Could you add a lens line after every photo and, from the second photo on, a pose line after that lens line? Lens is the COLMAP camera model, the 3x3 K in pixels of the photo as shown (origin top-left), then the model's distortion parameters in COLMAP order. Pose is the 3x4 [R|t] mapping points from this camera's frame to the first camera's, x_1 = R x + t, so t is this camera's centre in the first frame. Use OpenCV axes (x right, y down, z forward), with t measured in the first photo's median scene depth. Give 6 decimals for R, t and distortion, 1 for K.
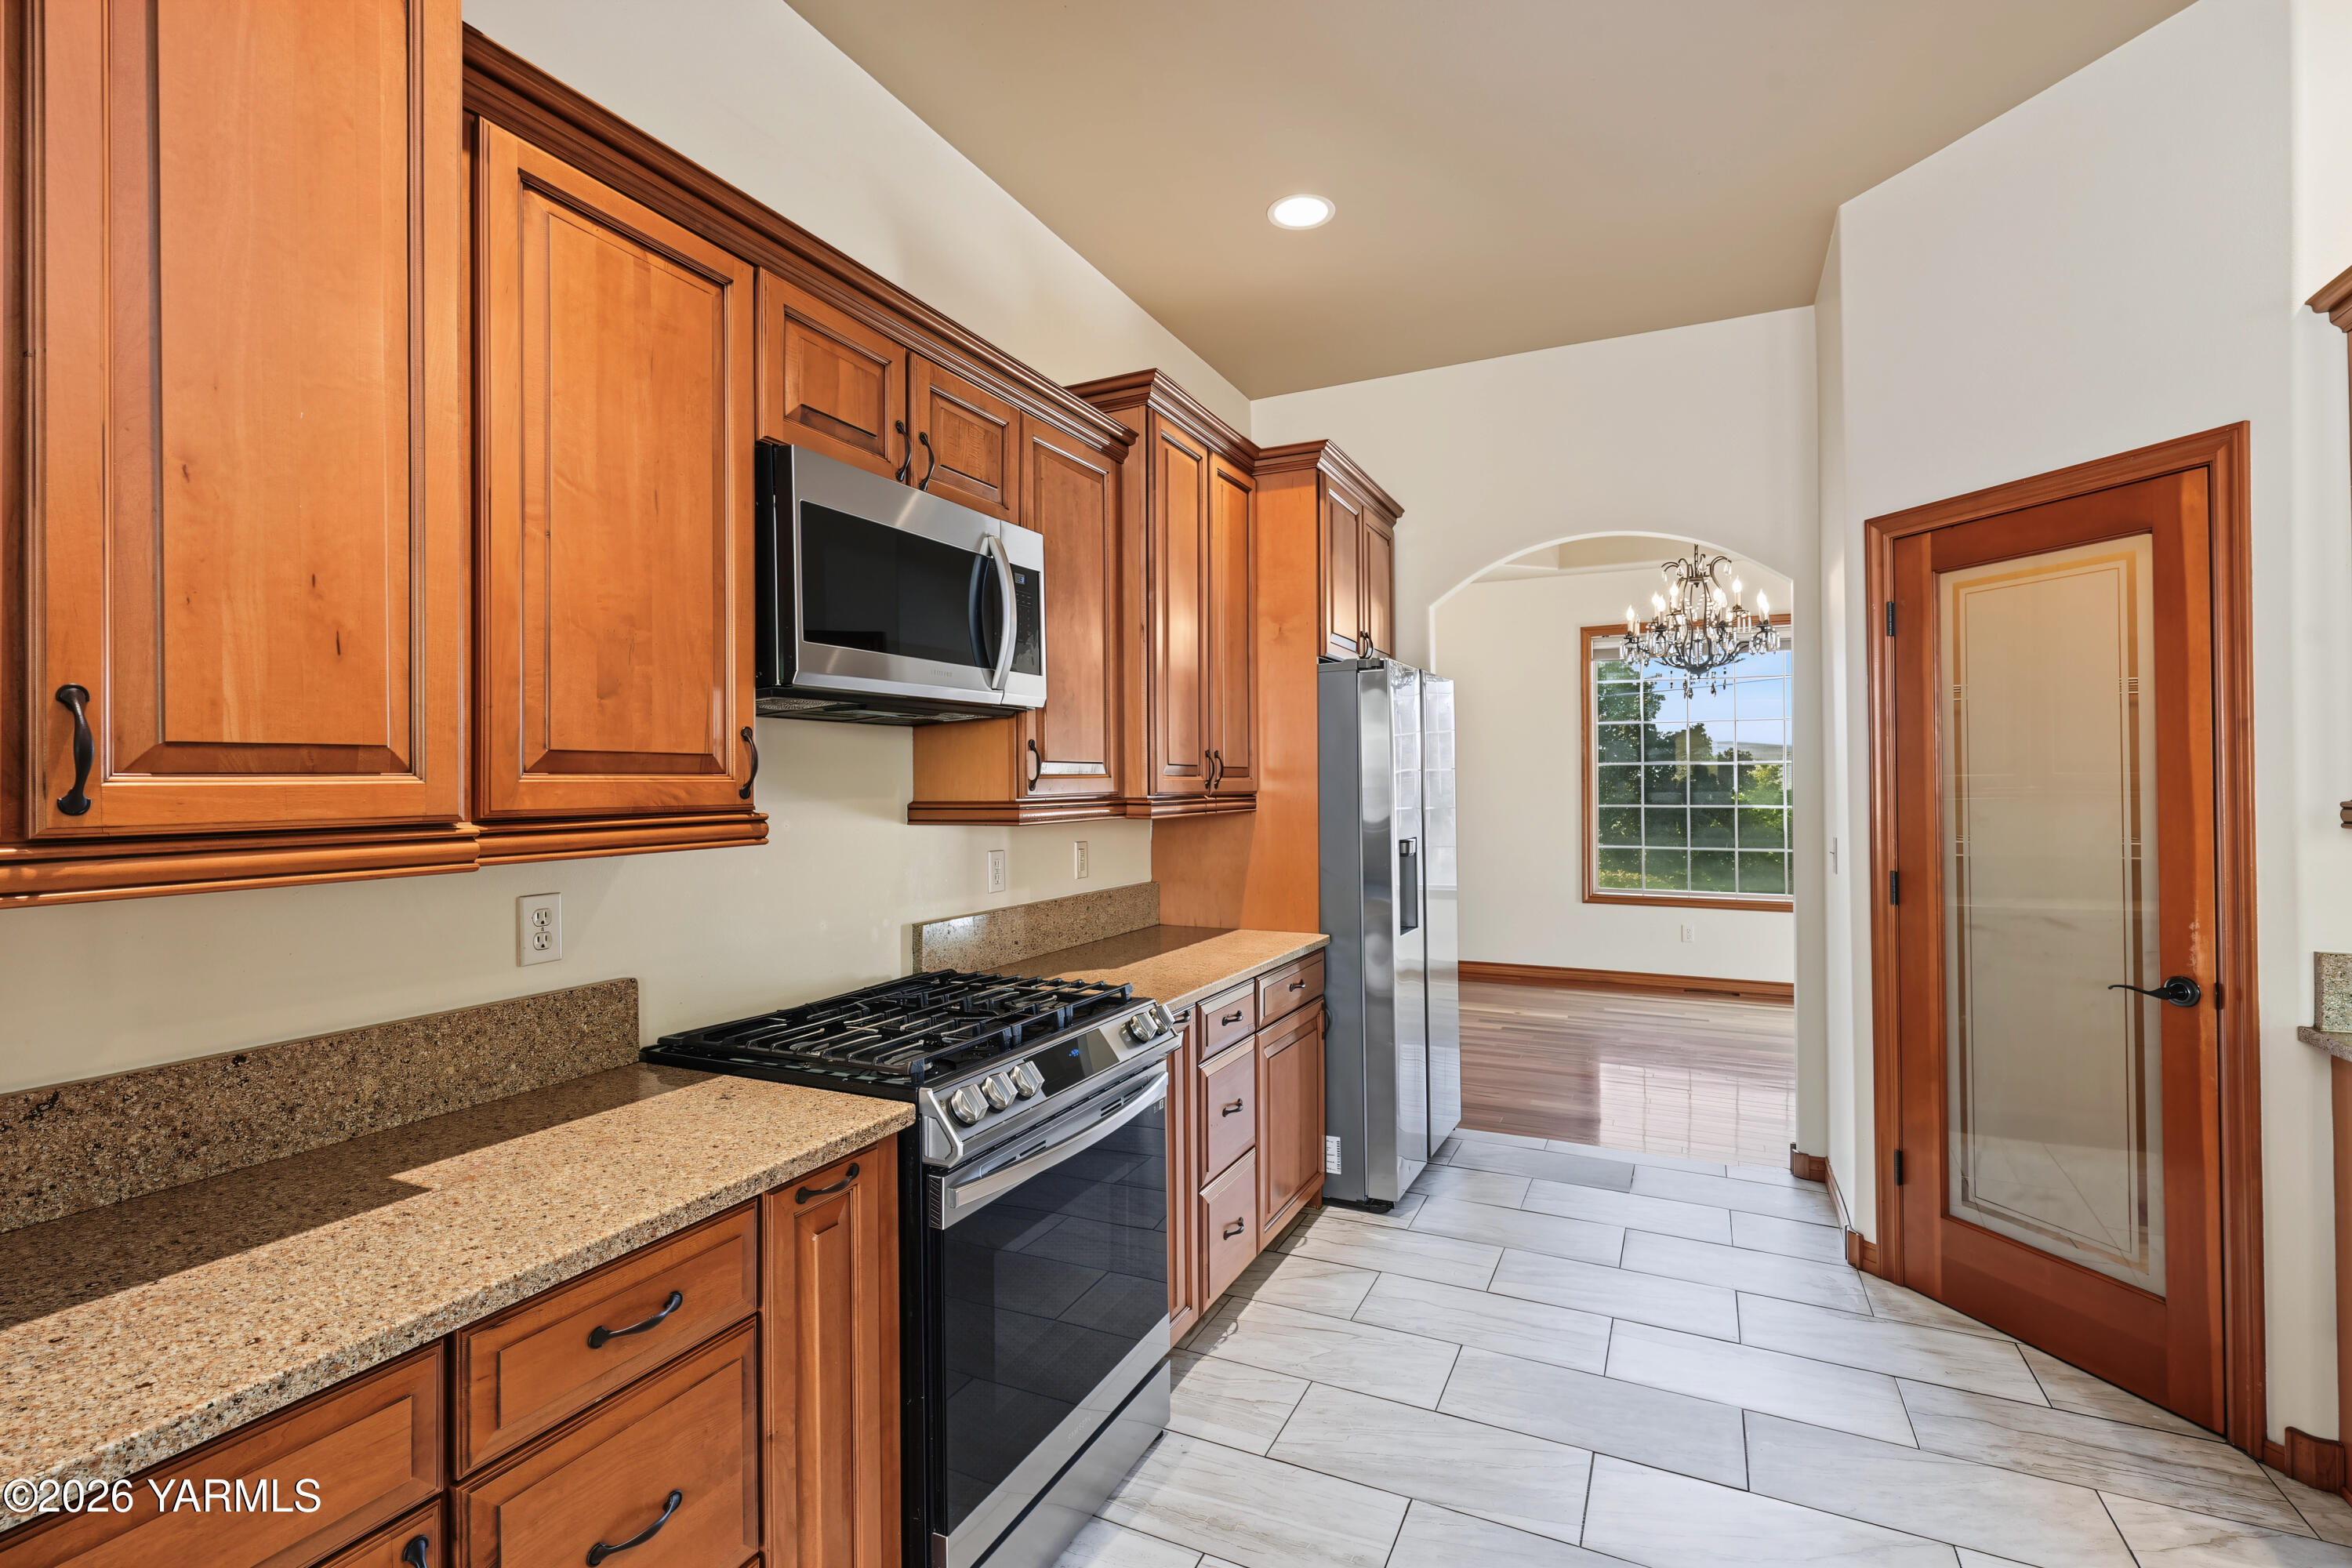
lens RADIAL K [[1062.2, 0, 1176.0], [0, 1062.2, 784.0], [0, 0, 1]] dist [0.001017, 0.000337]
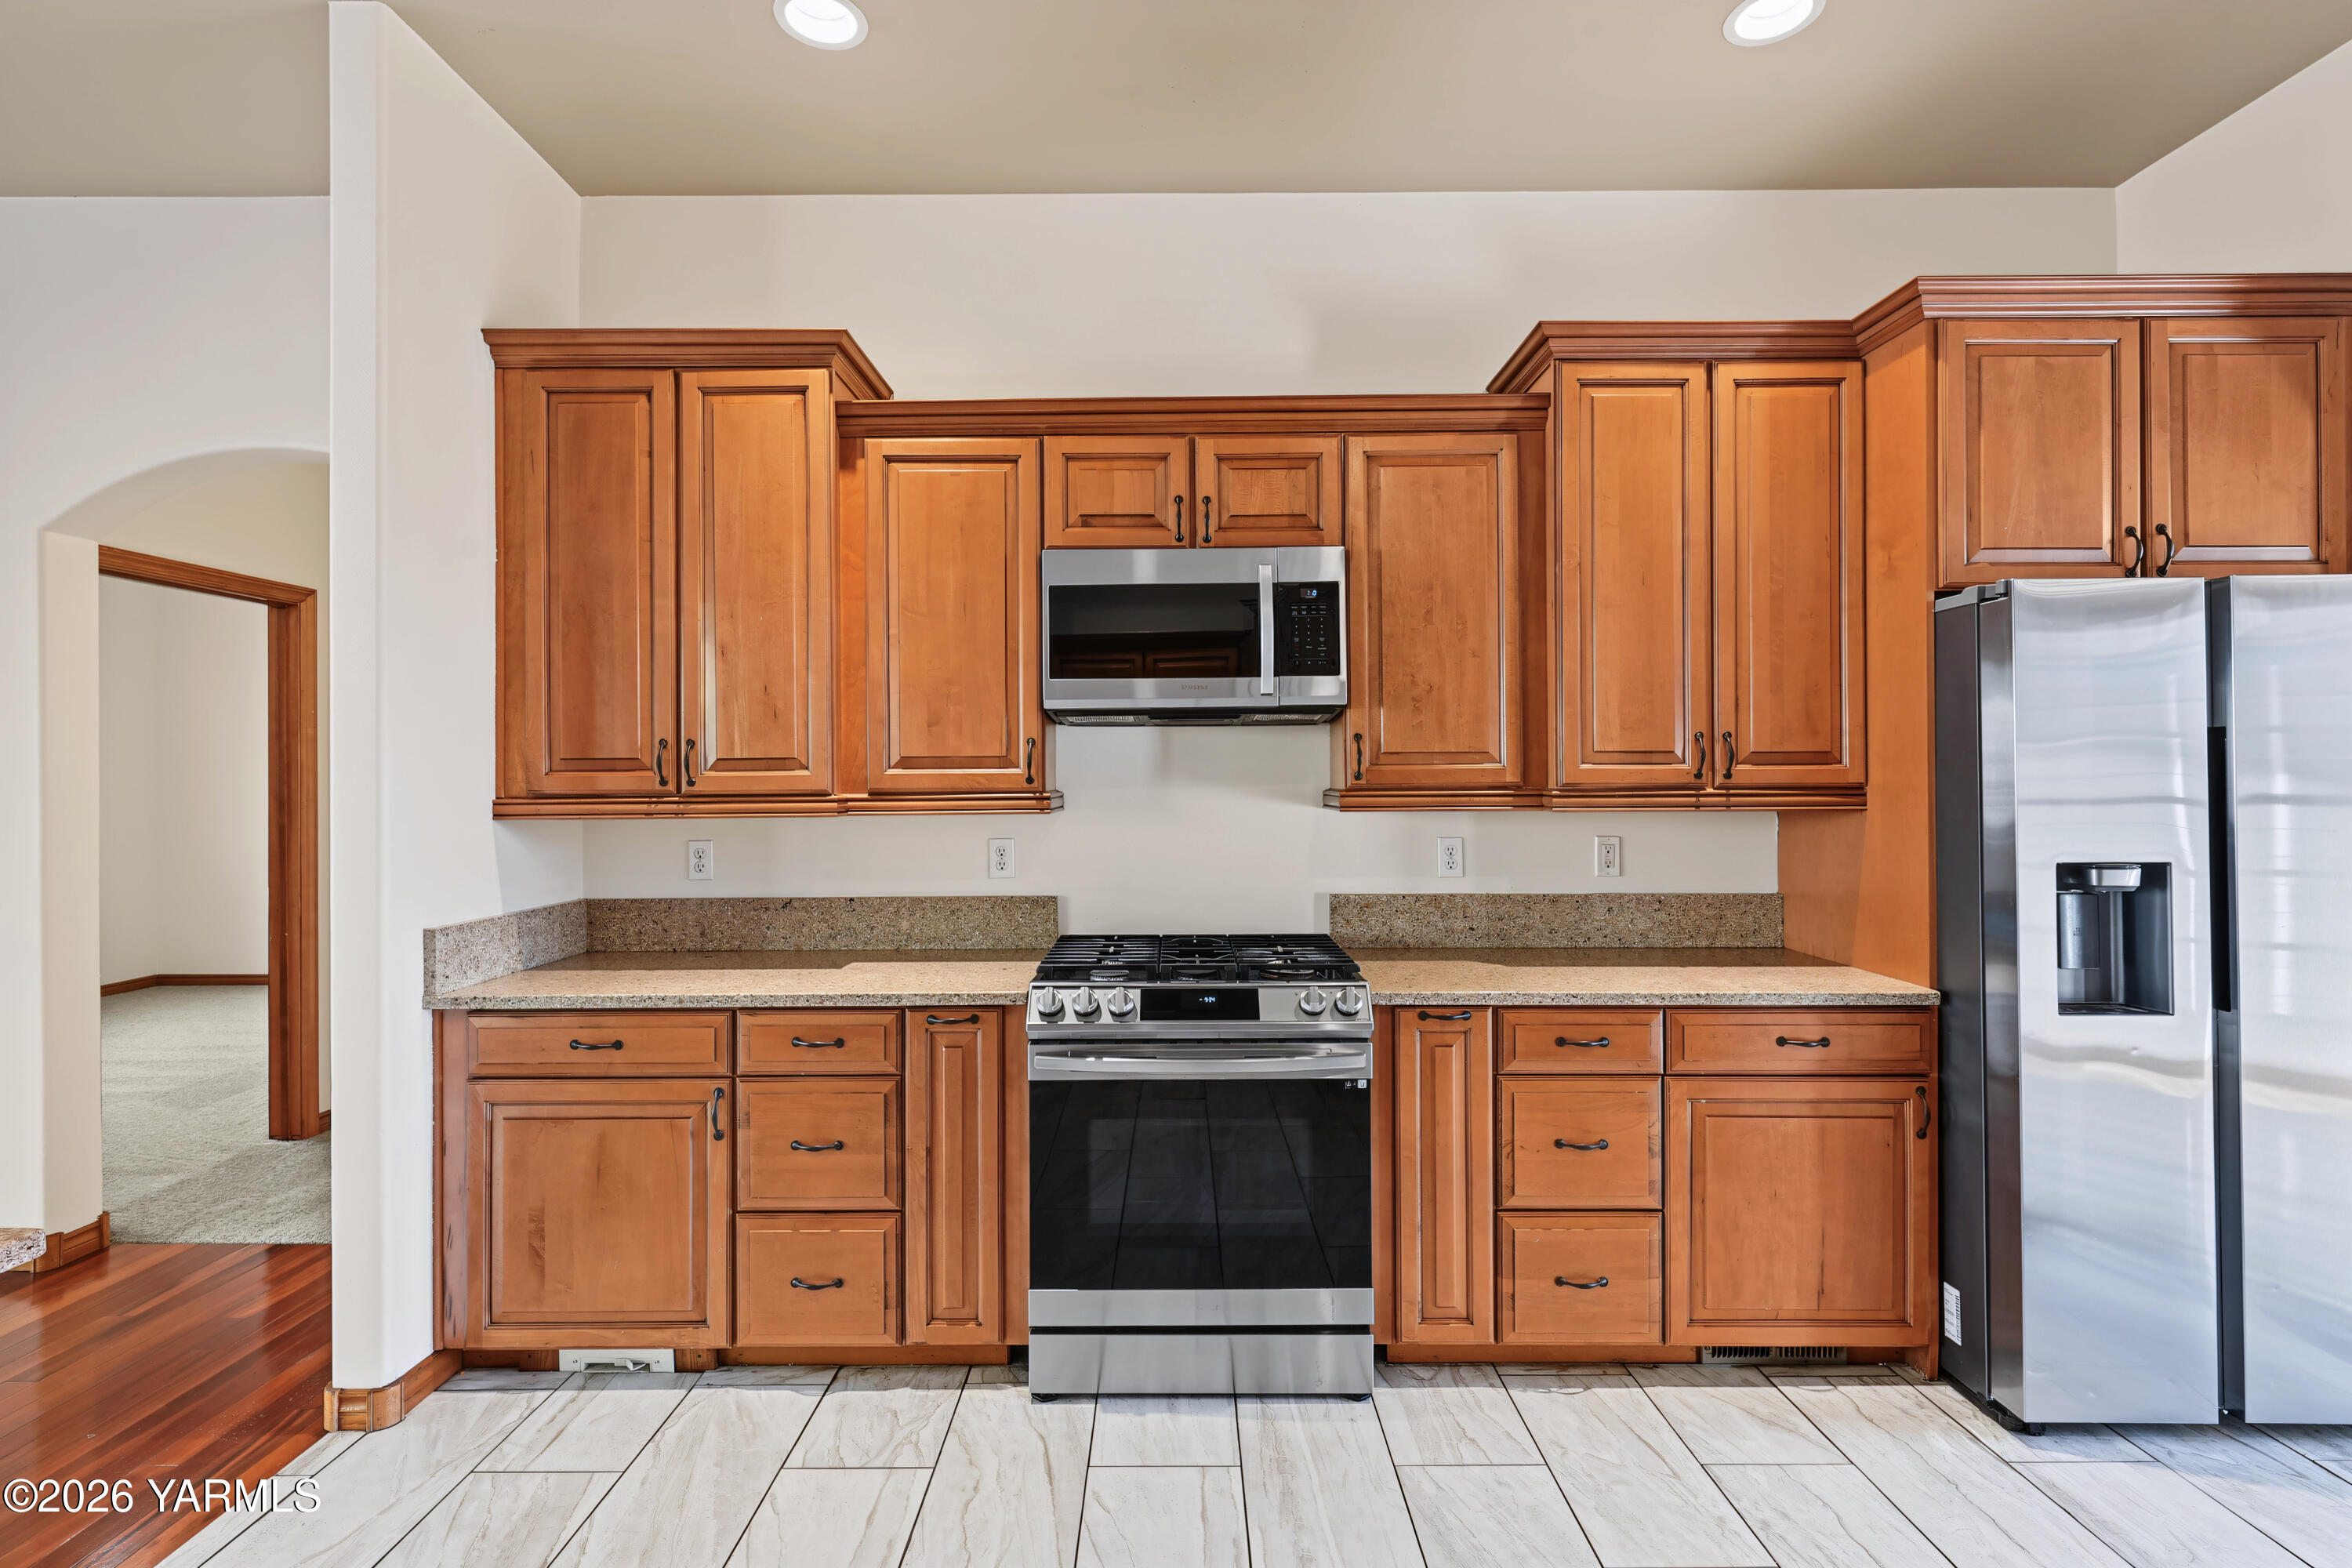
lens RADIAL K [[1062.2, 0, 1176.0], [0, 1062.2, 784.0], [0, 0, 1]] dist [0.001017, 0.000337]
pose [[0.440319, 0.008712, -0.897799, 1.073335], [0.002216, 0.999939, 0.010790, -0.002276], [0.897839, -0.006740, 0.440273, 0.495075]]
